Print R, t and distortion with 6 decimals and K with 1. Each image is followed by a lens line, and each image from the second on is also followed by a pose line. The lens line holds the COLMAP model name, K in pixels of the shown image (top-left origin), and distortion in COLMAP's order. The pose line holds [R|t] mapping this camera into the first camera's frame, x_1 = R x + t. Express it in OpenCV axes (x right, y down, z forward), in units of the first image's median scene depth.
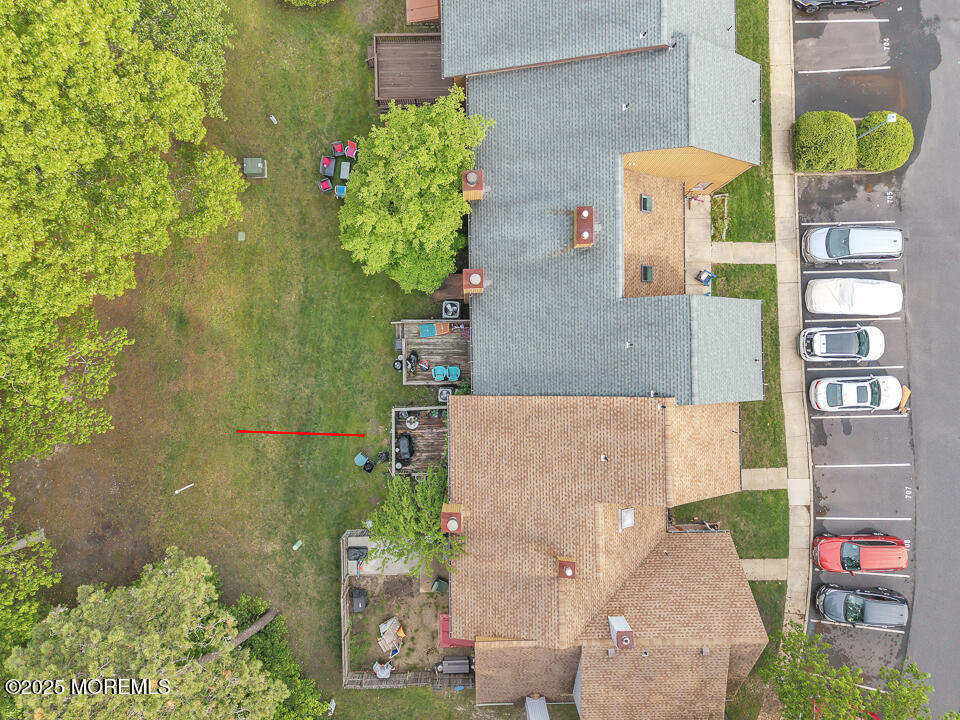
lens RADIAL K [[644.2, 0, 480.0], [0, 644.2, 360.0], [0, 0, 1]] dist [0.079227, -0.060335]
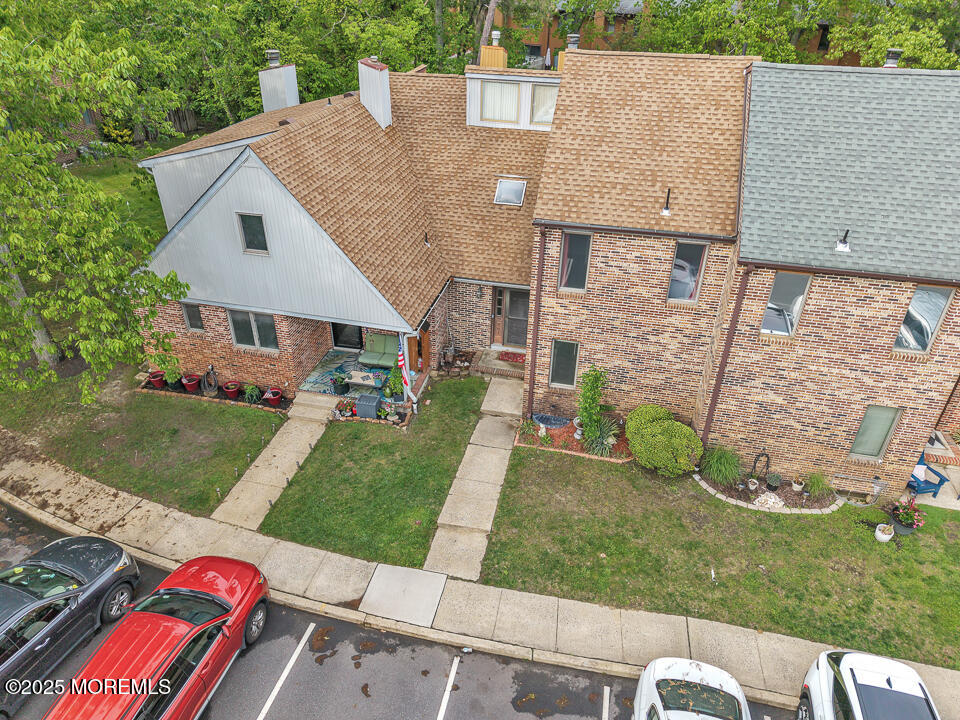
lens RADIAL K [[644.2, 0, 480.0], [0, 644.2, 360.0], [0, 0, 1]] dist [0.079227, -0.060335]
pose [[-0.243448, 0.498884, -0.831774, 0.708618], [-0.969762, -0.140387, 0.199634, 0.106919], [-0.017176, 0.855223, 0.517976, 0.702814]]
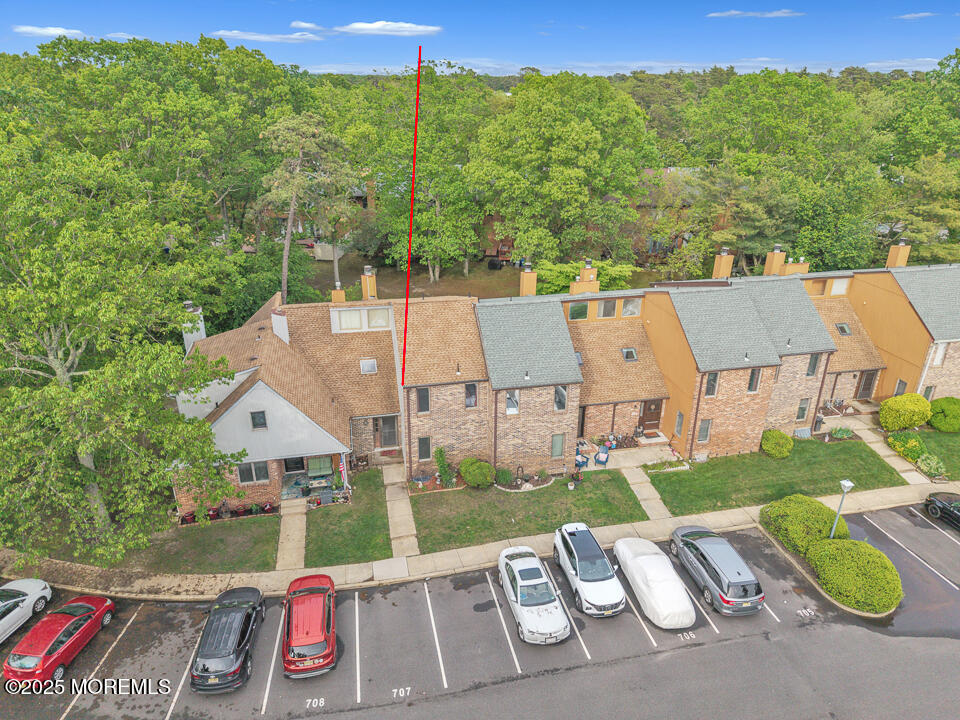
lens RADIAL K [[644.2, 0, 480.0], [0, 644.2, 360.0], [0, 0, 1]] dist [0.079227, -0.060335]
pose [[0.196476, 0.383577, -0.902367, 1.110889], [-0.980504, 0.074019, -0.182026, 0.218939], [-0.003029, 0.920538, 0.390642, 0.465781]]
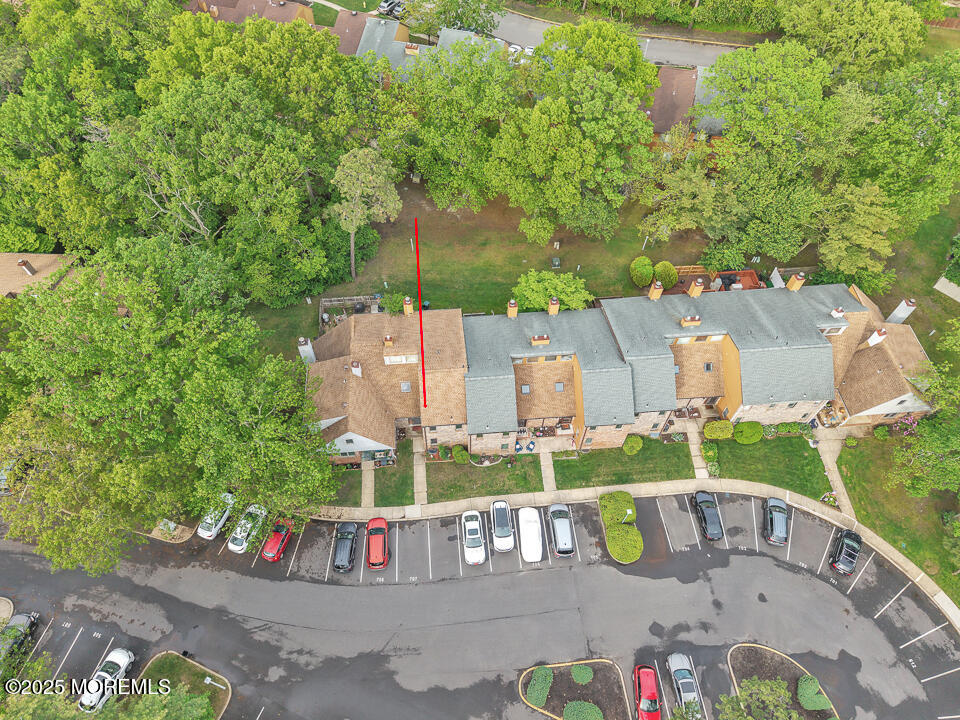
lens RADIAL K [[644.7, 0, 480.0], [0, 644.7, 360.0], [0, 0, 1]] dist [0.142531, -0.000534]
pose [[0.073016, 0.828029, -0.555911, 1.110977], [-0.997231, 0.052731, -0.052439, 0.095695], [-0.014108, 0.558200, 0.829586, -0.622758]]
